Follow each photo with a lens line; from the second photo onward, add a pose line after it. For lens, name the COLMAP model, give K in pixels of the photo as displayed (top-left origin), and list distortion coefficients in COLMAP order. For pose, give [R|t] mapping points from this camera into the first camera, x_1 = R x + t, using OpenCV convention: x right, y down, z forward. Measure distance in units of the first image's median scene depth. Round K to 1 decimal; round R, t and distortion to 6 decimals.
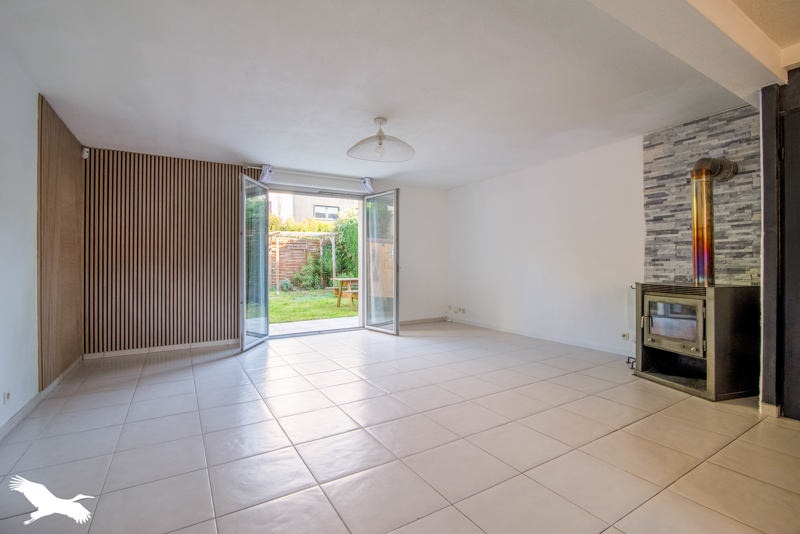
lens RADIAL K [[380.6, 0, 401.7], [0, 380.6, 259.2], [0, 0, 1]] dist [-0.005404, -0.000077]
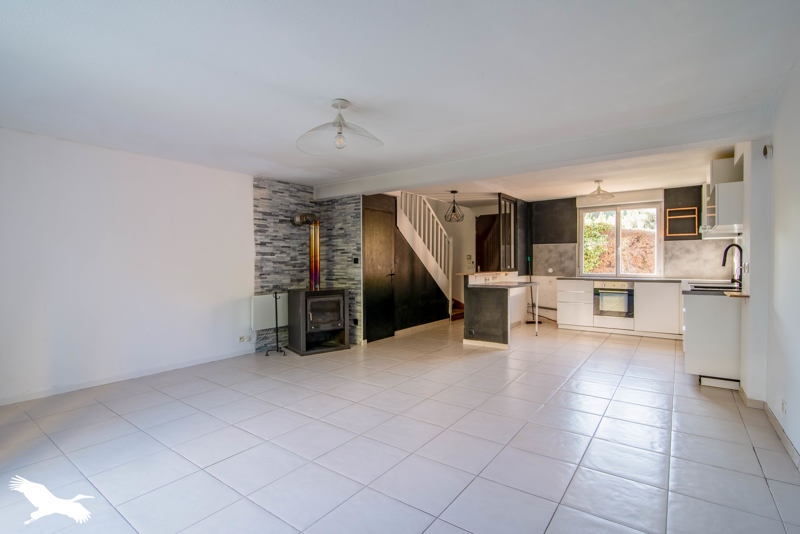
lens RADIAL K [[380.6, 0, 401.6], [0, 380.6, 270.2], [0, 0, 1]] dist [-0.005404, -0.000077]
pose [[-0.365754, -0.009751, 0.930661, -0.754819], [-0.005111, 0.999951, 0.008469, -0.026916], [-0.930698, -0.001659, -0.365786, 1.039719]]
